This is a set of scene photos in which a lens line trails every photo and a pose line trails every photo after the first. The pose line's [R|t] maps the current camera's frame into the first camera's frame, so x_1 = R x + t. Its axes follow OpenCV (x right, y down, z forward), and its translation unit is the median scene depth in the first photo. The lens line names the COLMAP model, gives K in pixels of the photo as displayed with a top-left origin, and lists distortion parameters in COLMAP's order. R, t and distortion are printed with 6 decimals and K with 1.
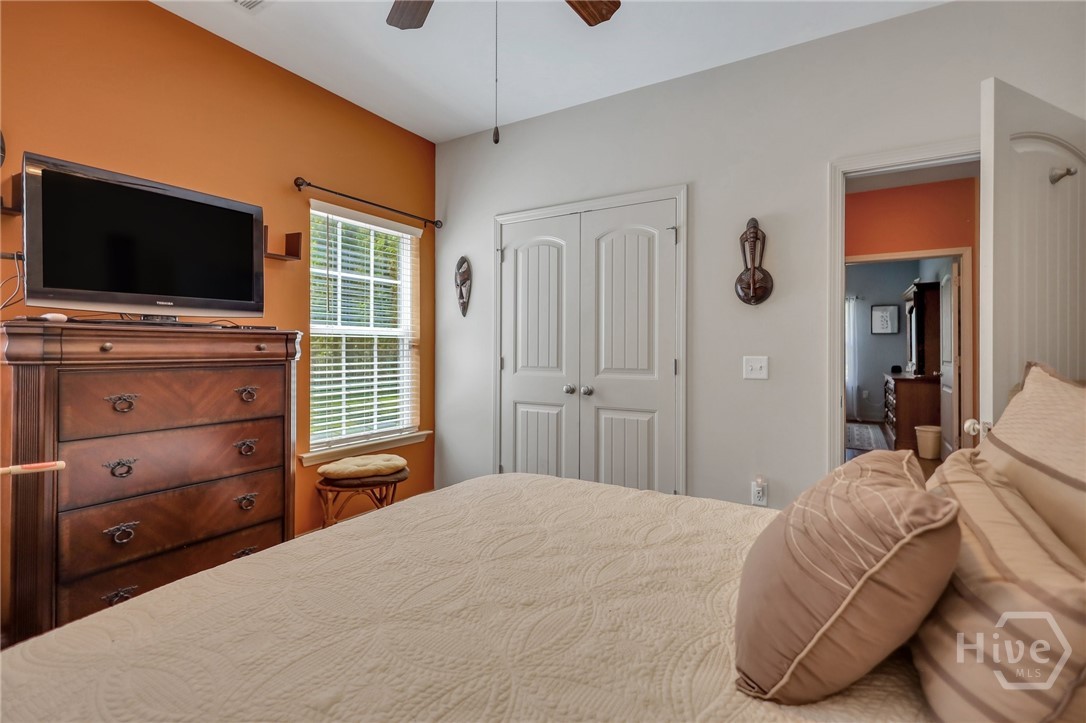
lens RADIAL K [[509.4, 0, 543.0], [0, 509.4, 361.5], [0, 0, 1]] dist [-0.001907, -0.000018]
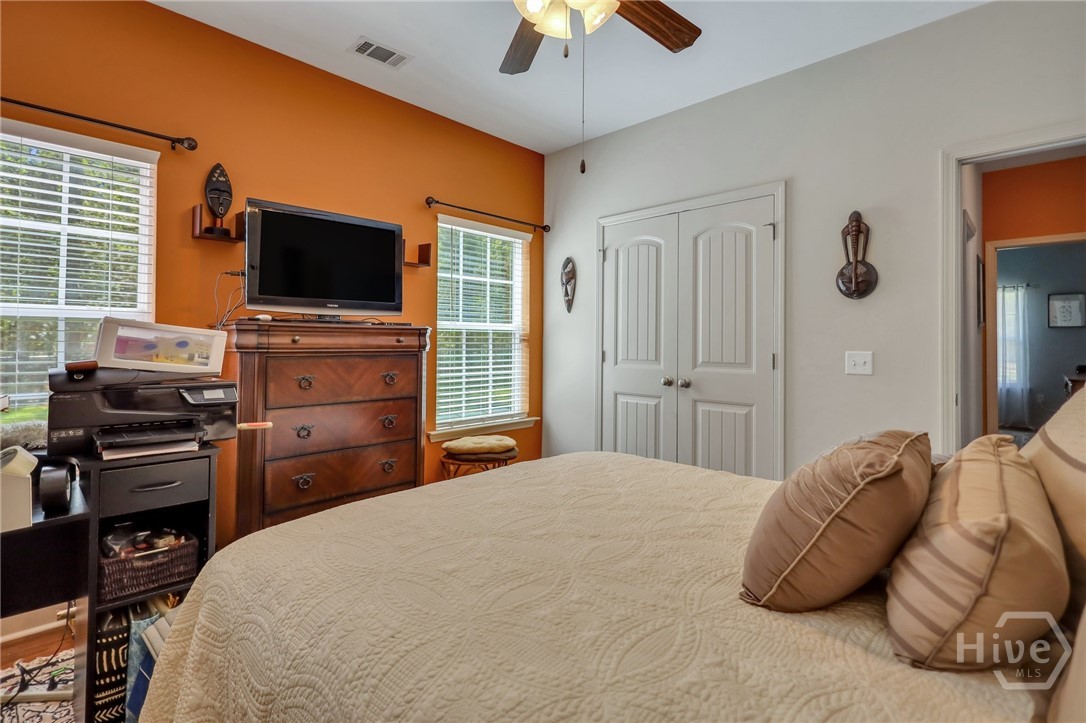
lens RADIAL K [[509.4, 0, 543.0], [0, 509.4, 361.5], [0, 0, 1]] dist [-0.001907, -0.000018]
pose [[0.975900, 0.012632, -0.217851, 0.043674], [-0.010152, 0.999870, 0.012499, 0.003988], [0.217981, -0.009986, 0.975902, -0.108521]]
